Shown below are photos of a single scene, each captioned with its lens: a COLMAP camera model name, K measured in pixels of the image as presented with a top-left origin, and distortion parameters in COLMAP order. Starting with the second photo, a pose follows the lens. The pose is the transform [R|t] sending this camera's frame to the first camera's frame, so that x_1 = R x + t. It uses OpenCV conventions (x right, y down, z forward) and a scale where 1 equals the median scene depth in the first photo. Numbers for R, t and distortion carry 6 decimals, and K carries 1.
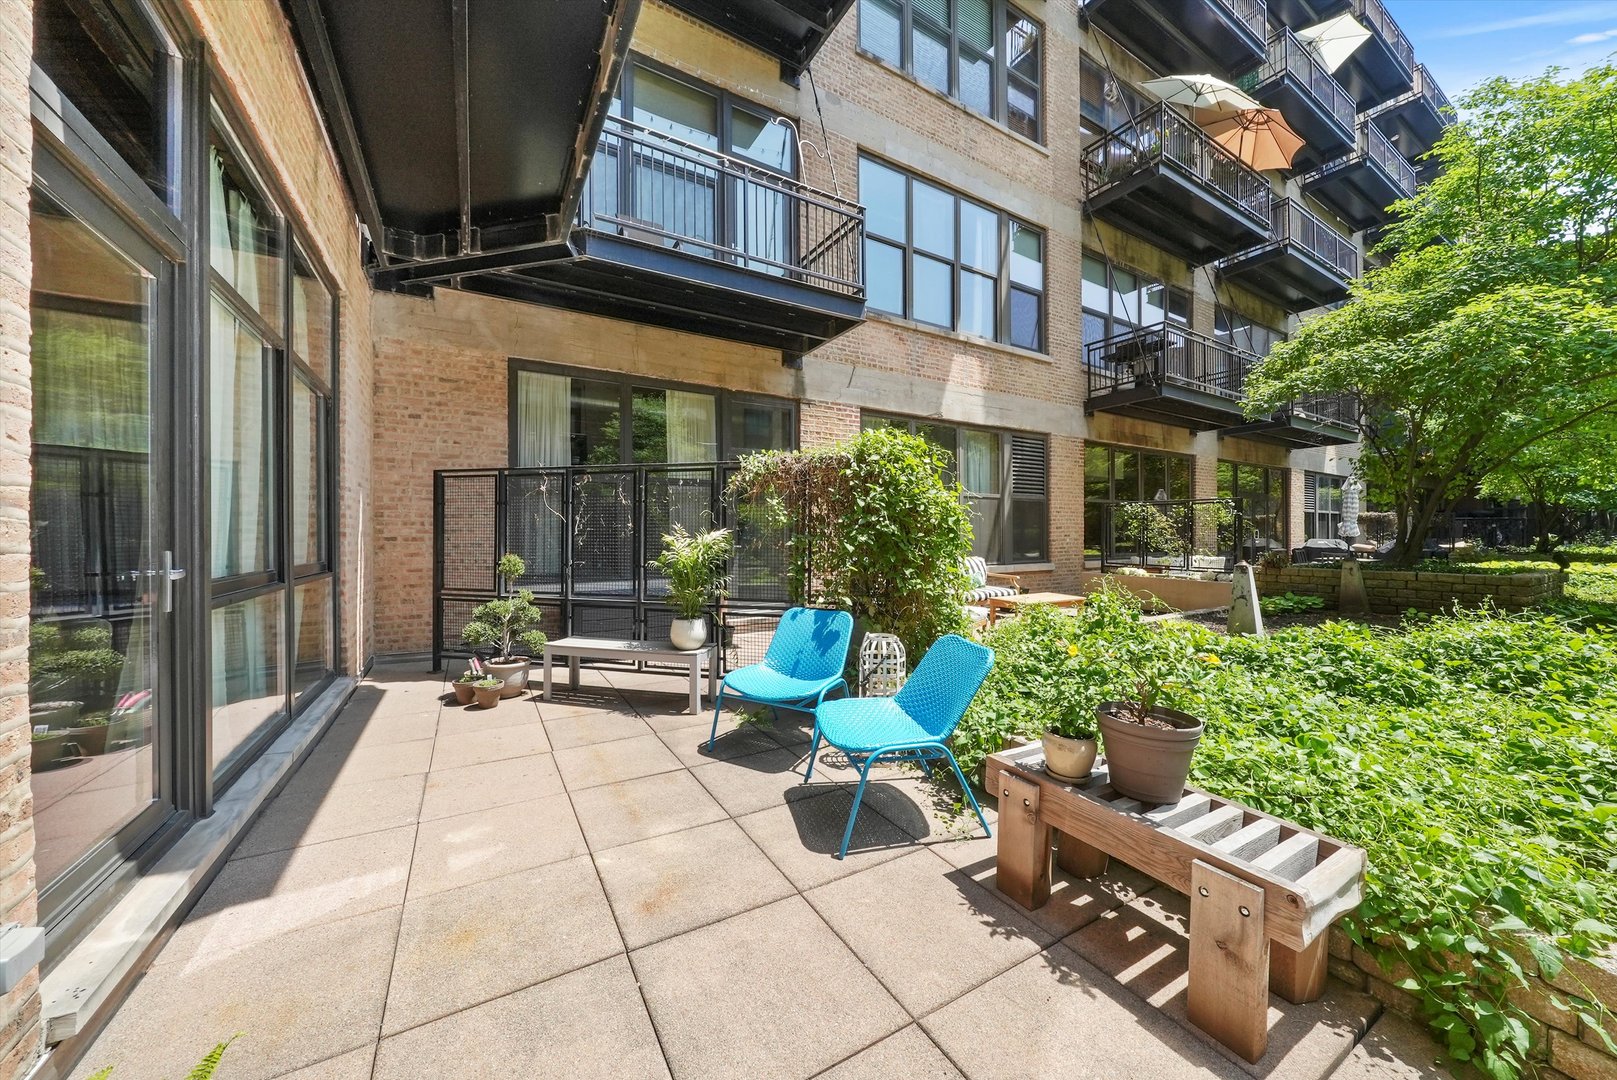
lens RADIAL K [[561.8, 0, 803.9], [0, 561.8, 535.9], [0, 0, 1]] dist [-0.006818, 0.000338]
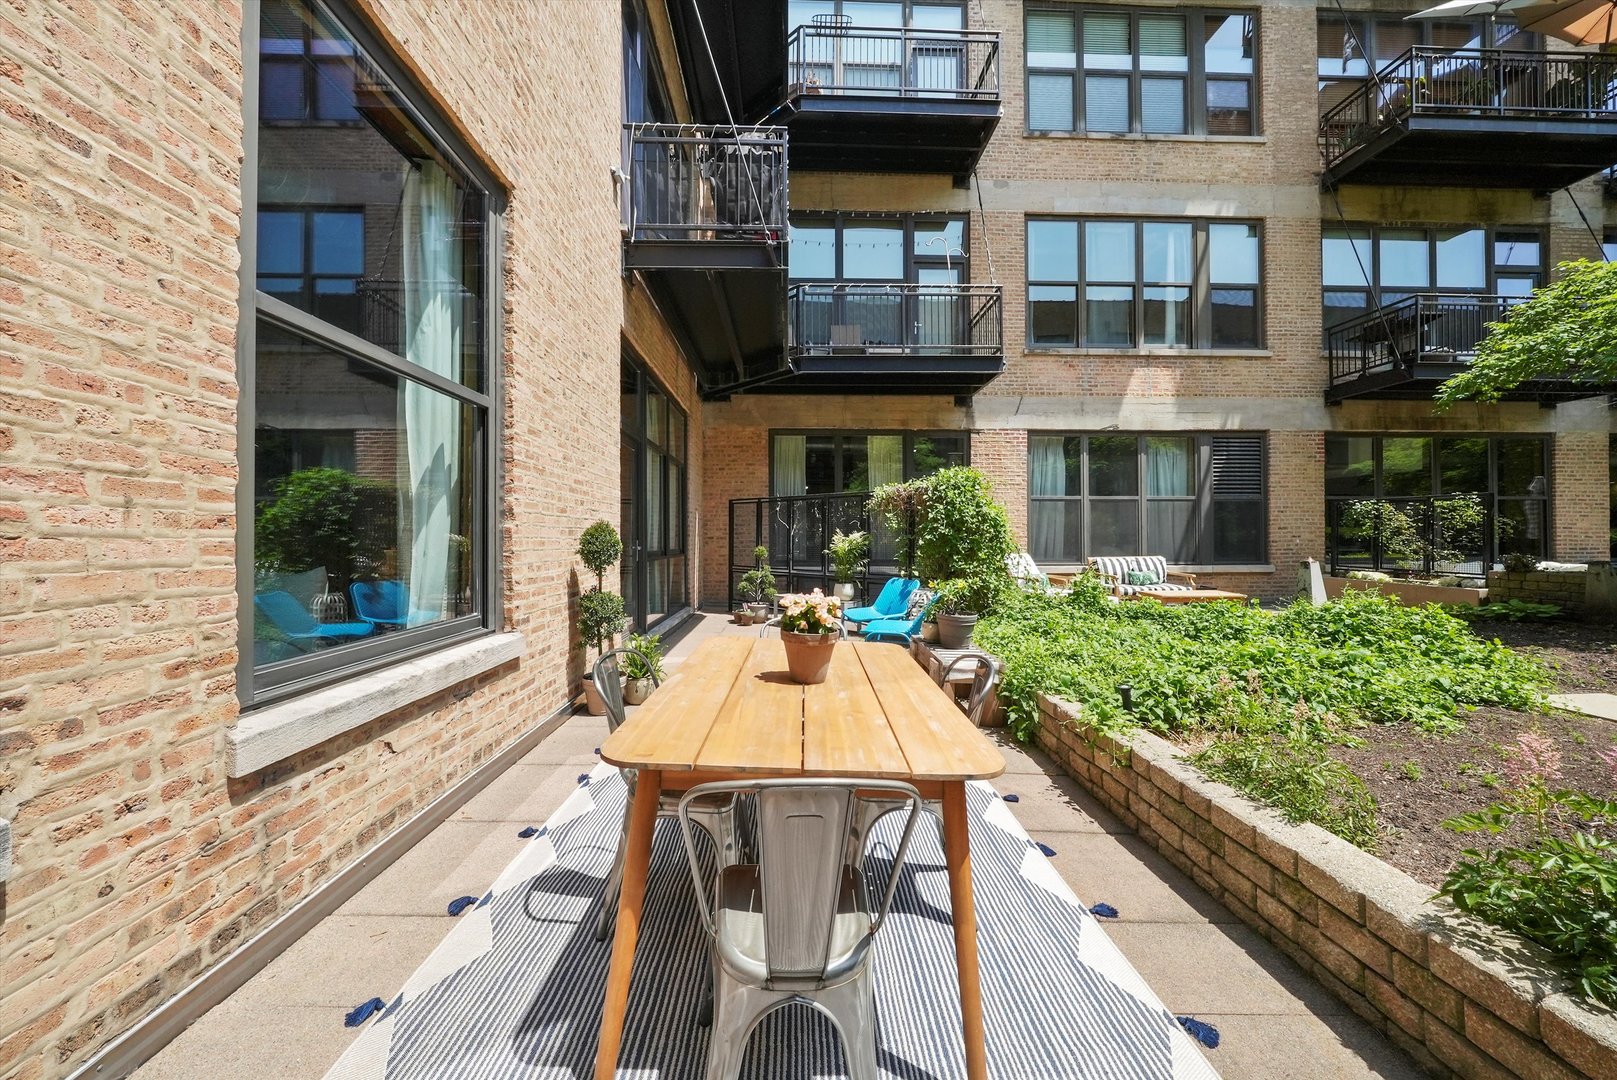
lens RADIAL K [[561.8, 0, 803.9], [0, 561.8, 535.9], [0, 0, 1]] dist [-0.006818, 0.000338]
pose [[0.874832, -0.001295, -0.484425, 0.260693], [-0.000315, 0.999995, -0.003242, 0.002951], [0.484426, 0.002989, 0.874827, -0.285394]]
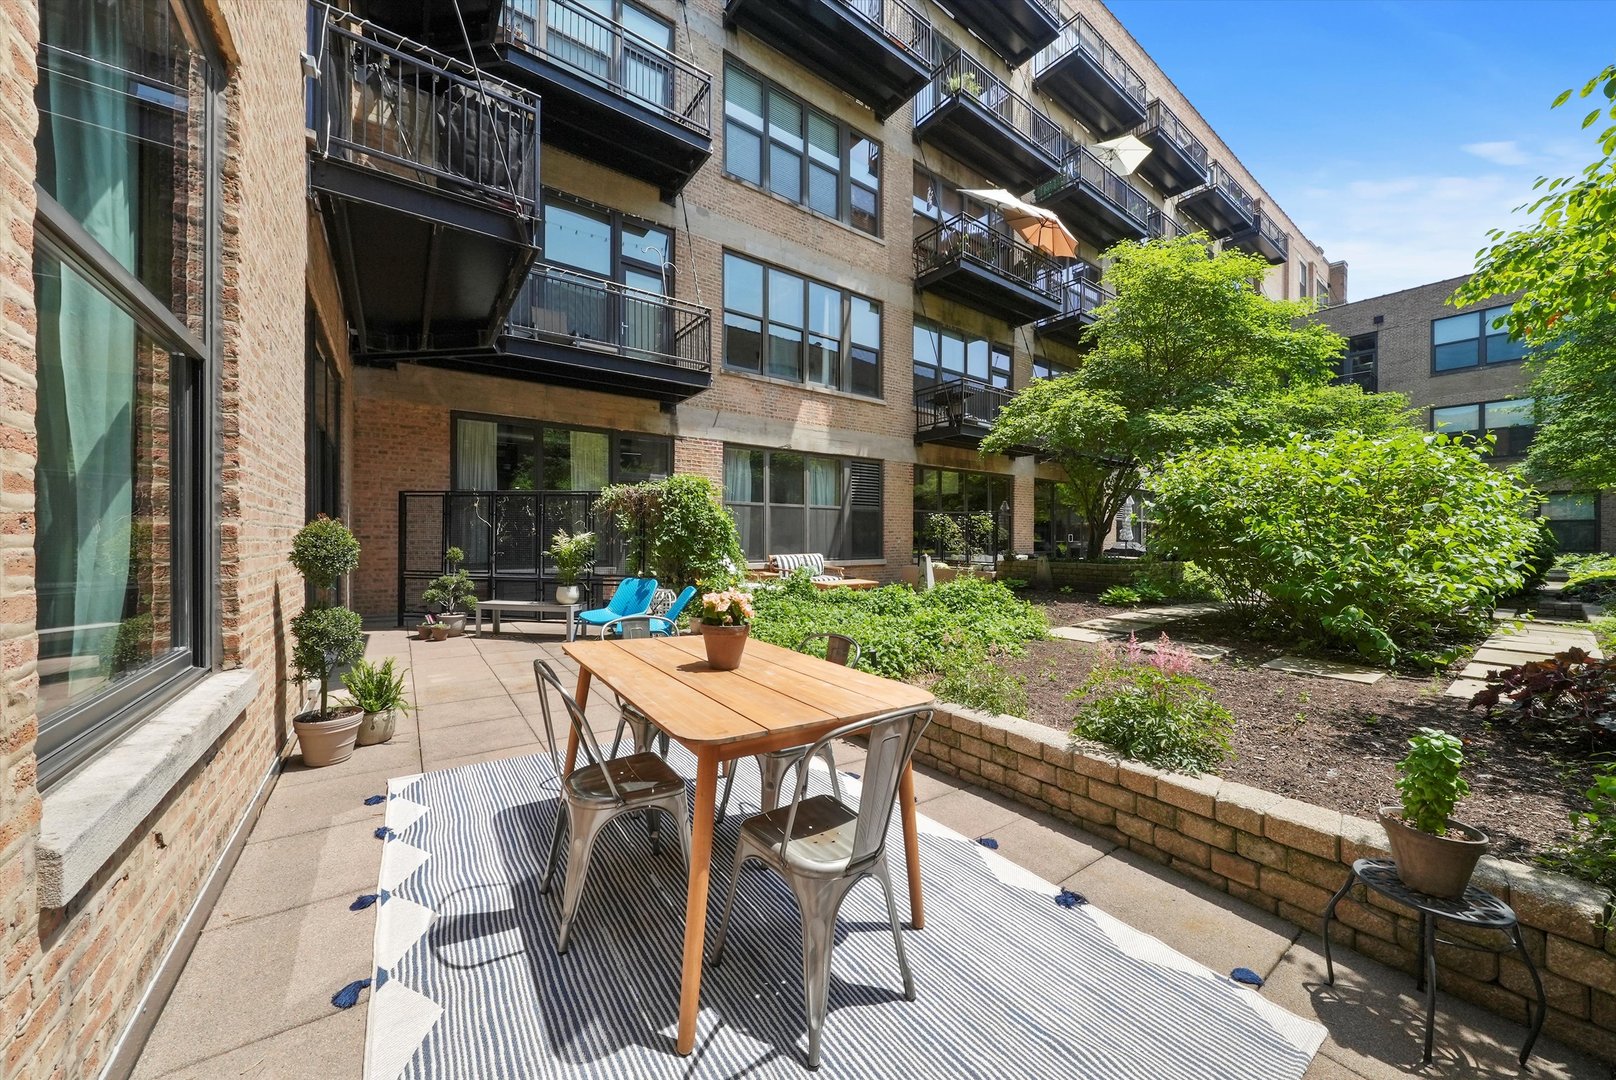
lens RADIAL K [[559.3, 0, 801.9], [0, 559.3, 539.7], [0, 0, 1]] dist [-0.006727, 0.000231]
pose [[0.995516, 0.005195, 0.094446, 0.161181], [-0.005567, 0.999978, 0.003669, 0.000098], [-0.094424, -0.004179, 0.995523, -0.349237]]
